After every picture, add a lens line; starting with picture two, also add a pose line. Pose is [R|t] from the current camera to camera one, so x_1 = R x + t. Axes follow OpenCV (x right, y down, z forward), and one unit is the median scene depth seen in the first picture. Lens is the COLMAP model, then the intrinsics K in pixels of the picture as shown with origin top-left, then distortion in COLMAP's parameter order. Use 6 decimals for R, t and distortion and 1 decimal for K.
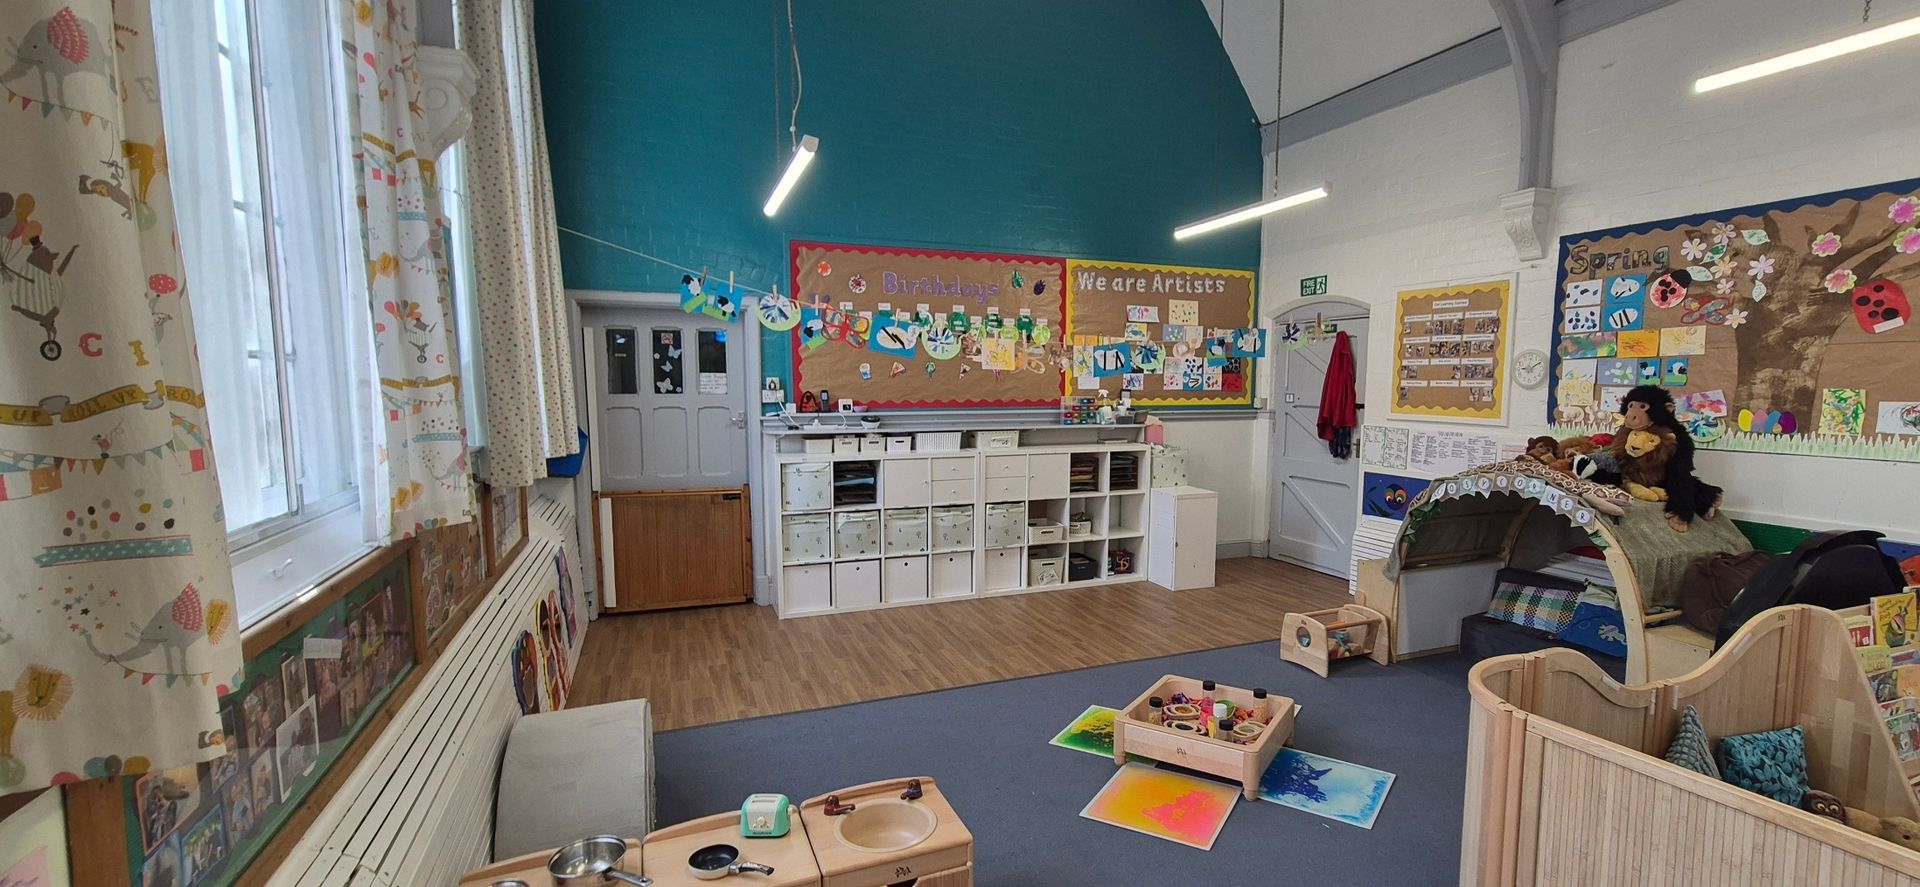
lens RADIAL K [[793.3, 0, 972.2], [0, 793.3, 458.9], [0, 0, 1]] dist [-0.005266, 0.000037]
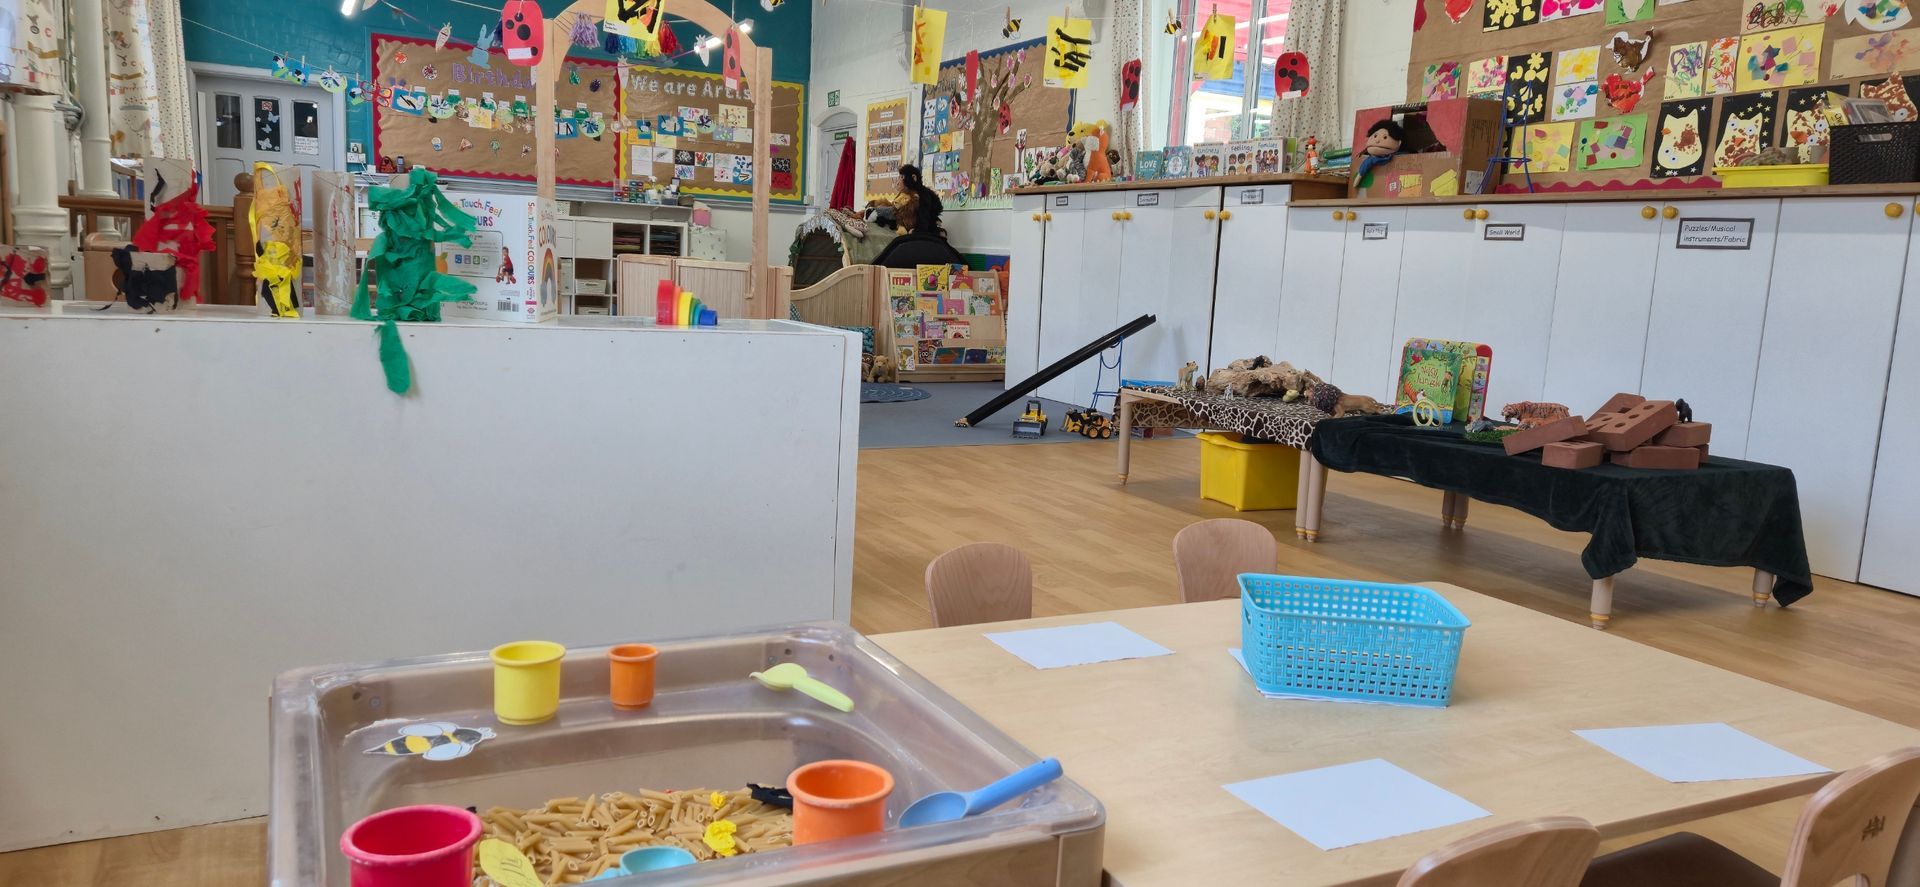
lens RADIAL K [[1344.5, 0, 974.7], [0, 1344.5, 477.1], [0, 0, 1]] dist [0.028917, -0.018575]
pose [[0.993758, 0.027785, 0.108041, 0.505365], [-0.033355, 0.998187, 0.050096, 0.285638], [-0.106453, -0.053387, 0.992883, -1.262604]]
